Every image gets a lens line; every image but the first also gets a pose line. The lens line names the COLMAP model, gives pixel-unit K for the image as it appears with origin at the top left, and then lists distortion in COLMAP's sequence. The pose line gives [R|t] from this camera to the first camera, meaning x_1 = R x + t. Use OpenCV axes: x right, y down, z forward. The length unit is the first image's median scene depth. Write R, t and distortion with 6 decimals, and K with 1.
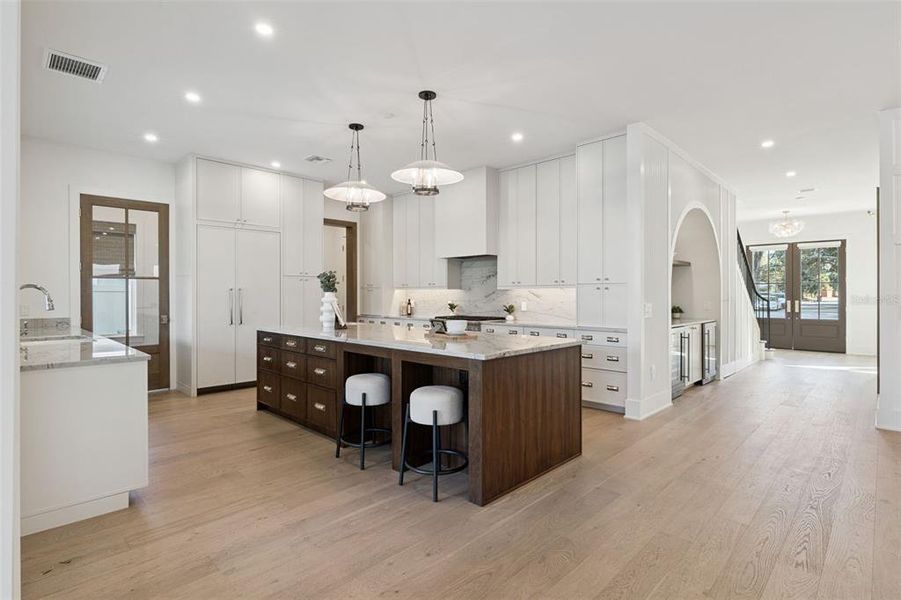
lens RADIAL K [[452.3, 0, 449.8], [0, 452.3, 289.7], [0, 0, 1]] dist [-0.006413, -0.000395]
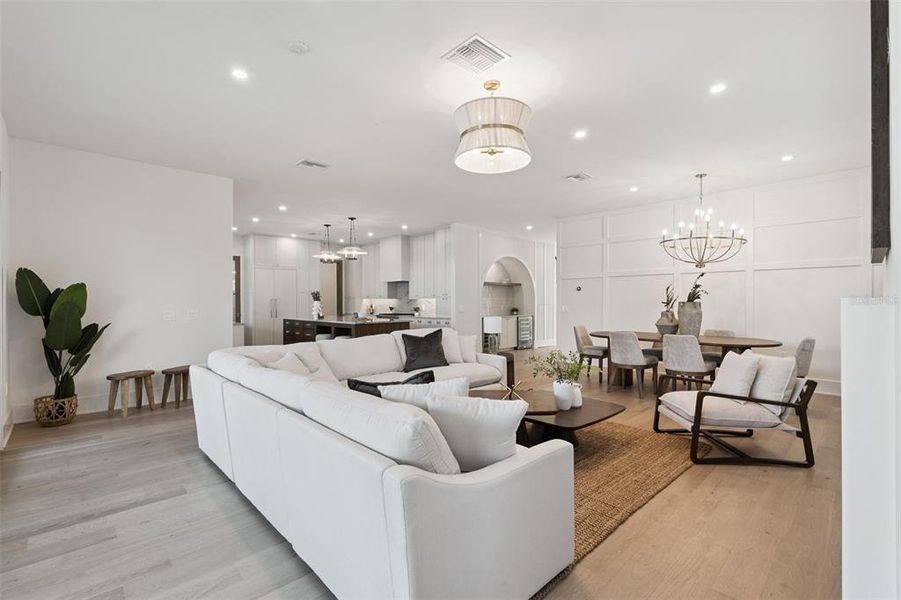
lens RADIAL K [[417.0, 0, 451.7], [0, 417.0, 297.2], [0, 0, 1]] dist [-0.007228, -0.000055]
pose [[0.999166, -0.003902, -0.040656, 0.368462], [0.003970, 0.999991, 0.001595, -0.010963], [0.040650, -0.001755, 0.999172, -0.768185]]
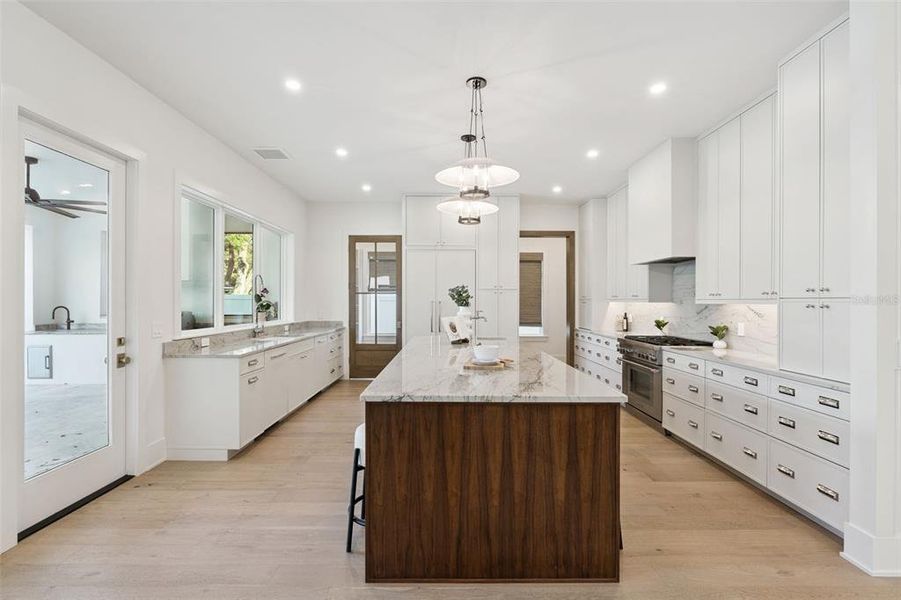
lens RADIAL K [[417.0, 0, 451.7], [0, 417.0, 297.2], [0, 0, 1]] dist [-0.007228, -0.000055]
pose [[0.700250, -0.001771, -0.713896, 0.318253], [0.001994, 0.999998, -0.000525, -0.012105], [0.713895, -0.001056, 0.700252, 0.266291]]
